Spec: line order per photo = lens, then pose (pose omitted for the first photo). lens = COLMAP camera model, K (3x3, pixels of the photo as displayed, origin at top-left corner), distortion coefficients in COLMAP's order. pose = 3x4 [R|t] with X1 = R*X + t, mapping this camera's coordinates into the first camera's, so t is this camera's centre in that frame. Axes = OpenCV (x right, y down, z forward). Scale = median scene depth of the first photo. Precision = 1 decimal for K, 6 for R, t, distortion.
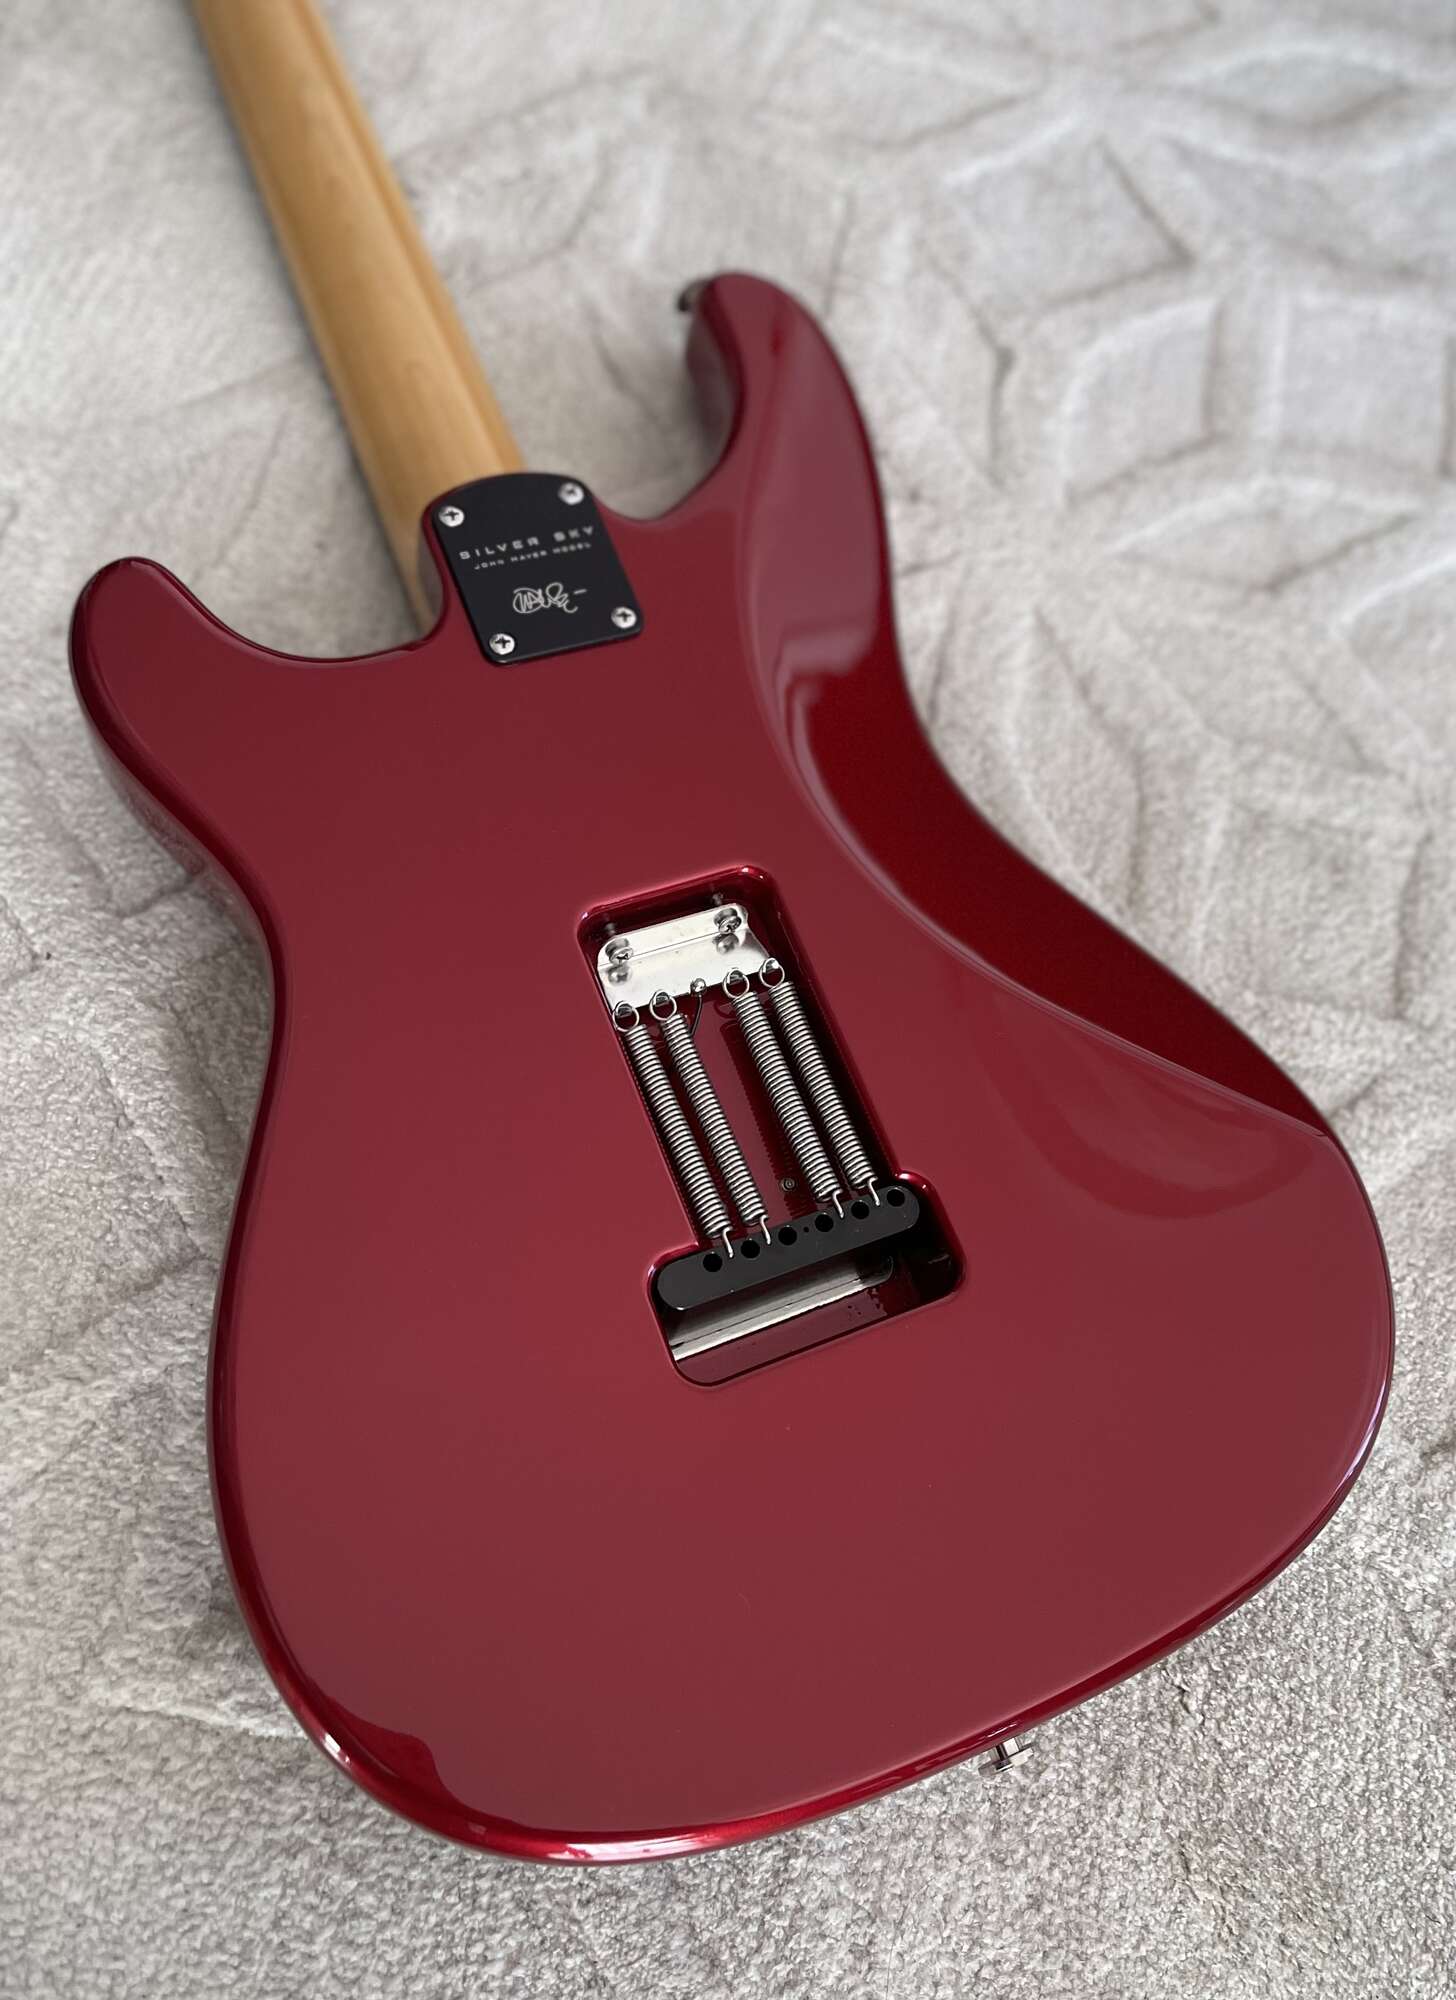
lens RADIAL K [[2855.5, 0, 728.0], [0, 2855.5, 1000.0], [0, 0, 1]] dist [-0.004749, -0.071982]
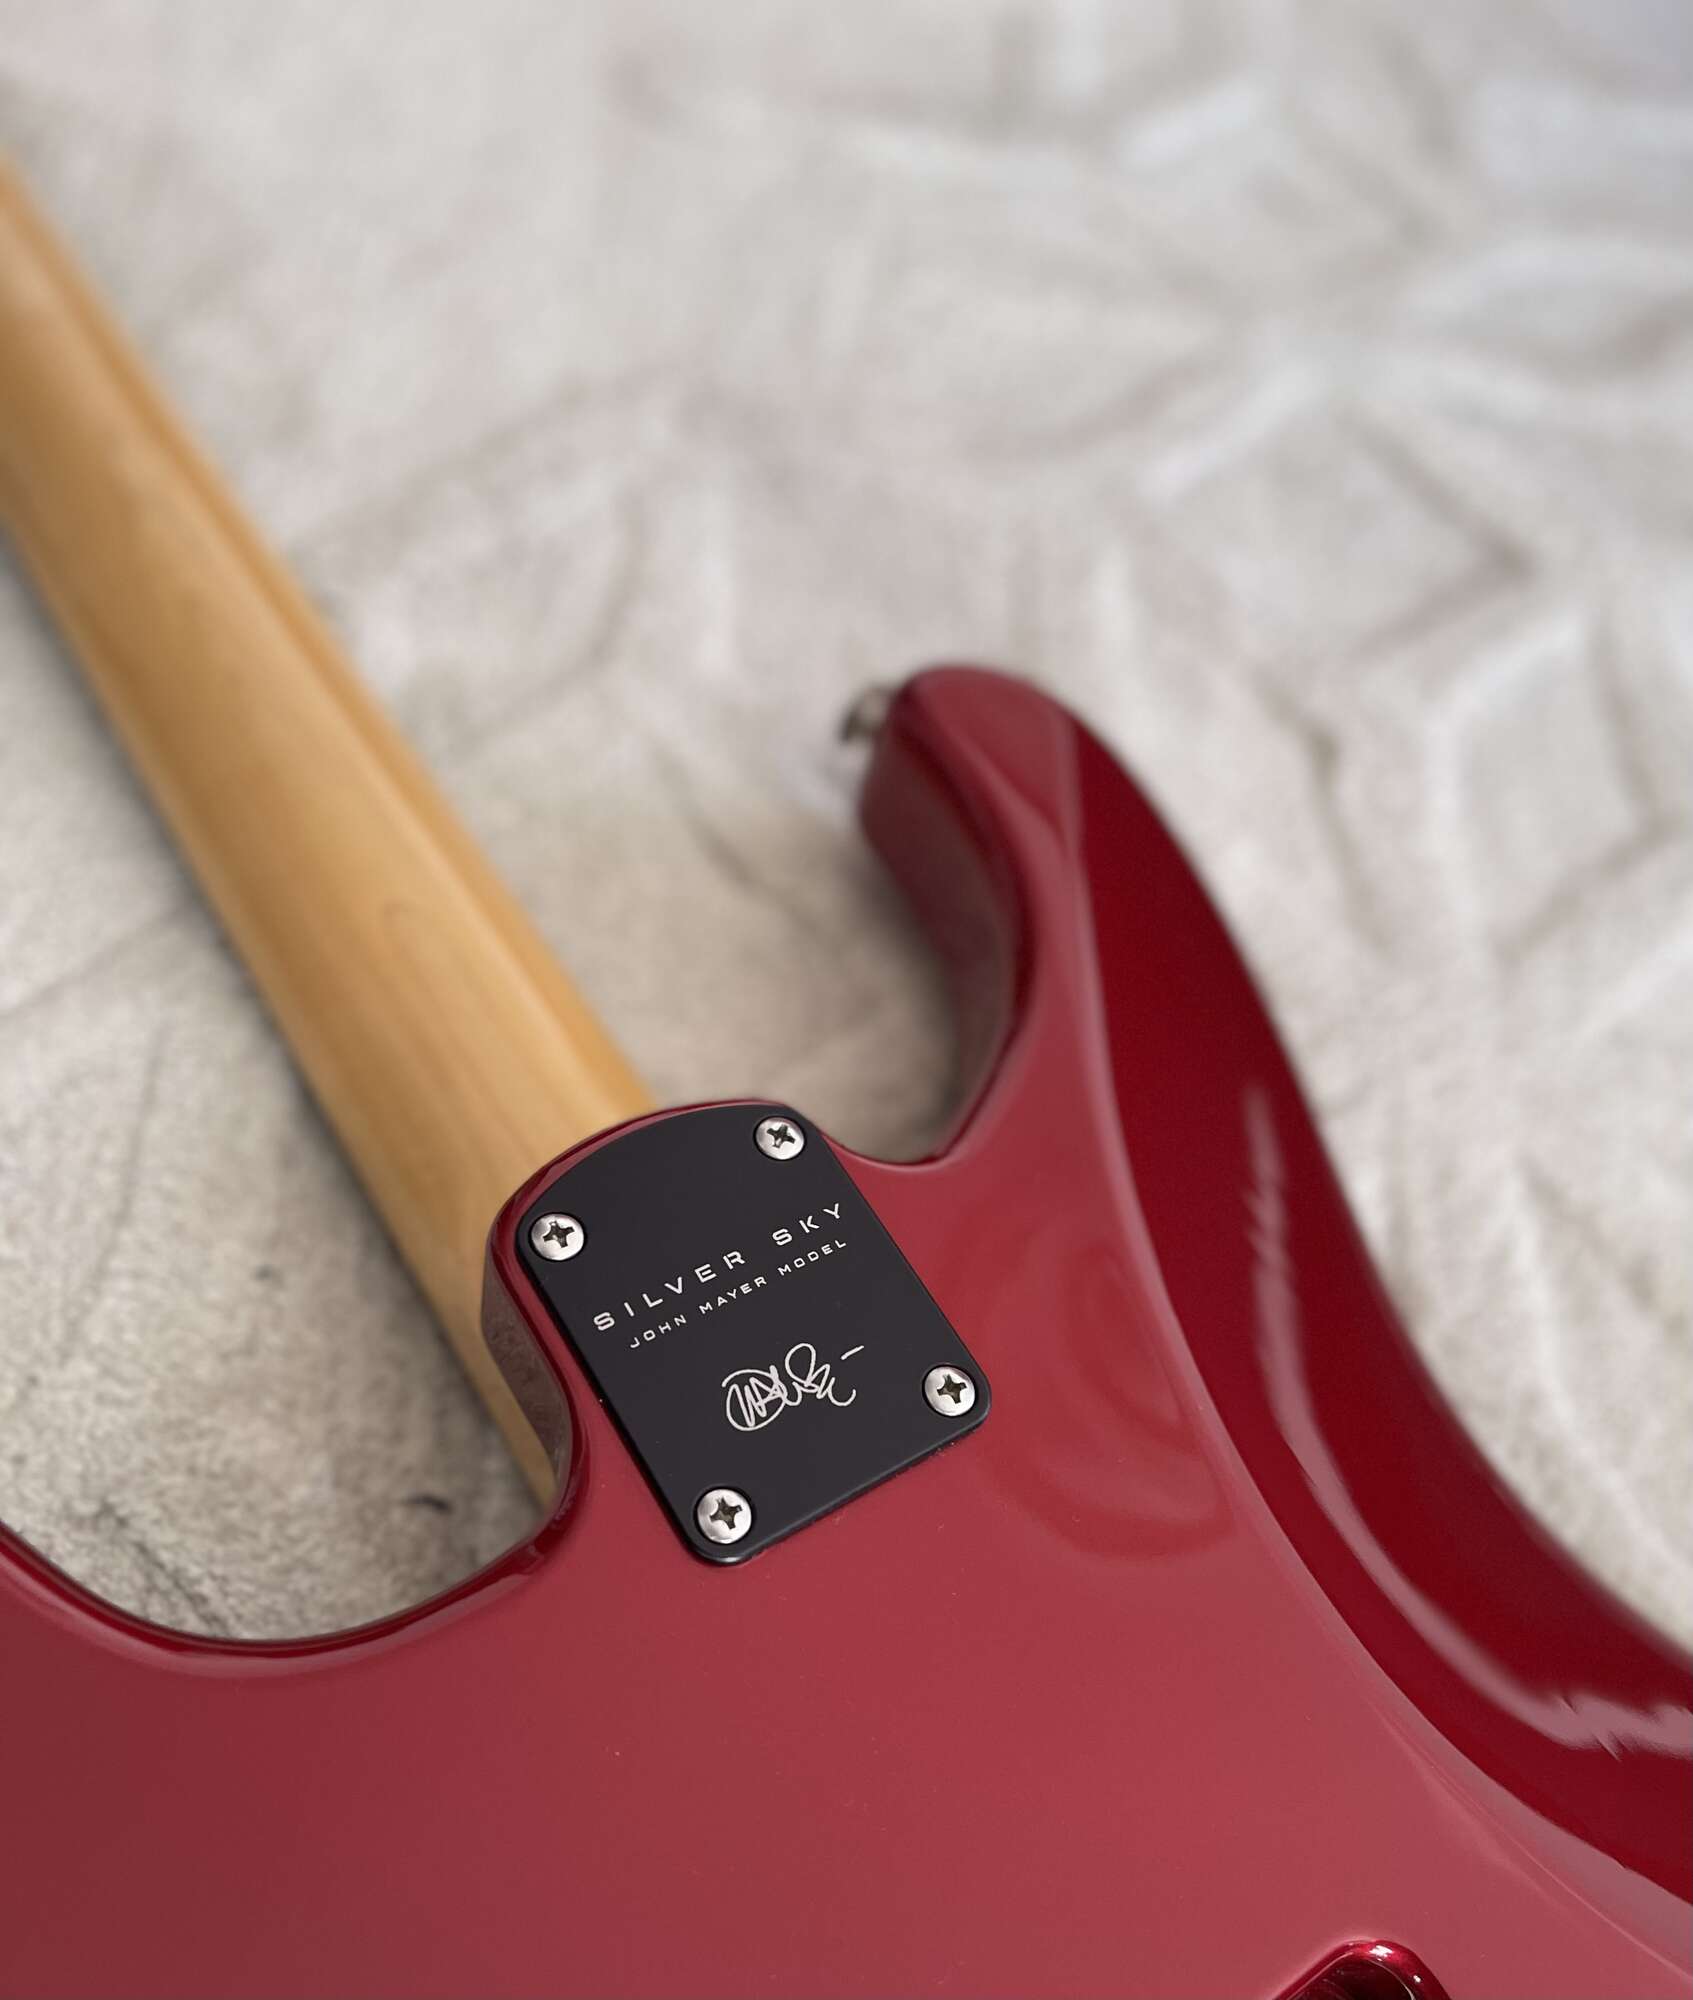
lens RADIAL K [[2256.8, 0, 846.5], [0, 2256.8, 1000.0], [0, 0, 1]] dist [-0.009127, -0.025164]
pose [[0.978786, -0.147667, 0.142028, -0.086728], [0.160991, 0.983082, -0.087354, -0.149508], [-0.126726, 0.108366, 0.986001, 0.554008]]
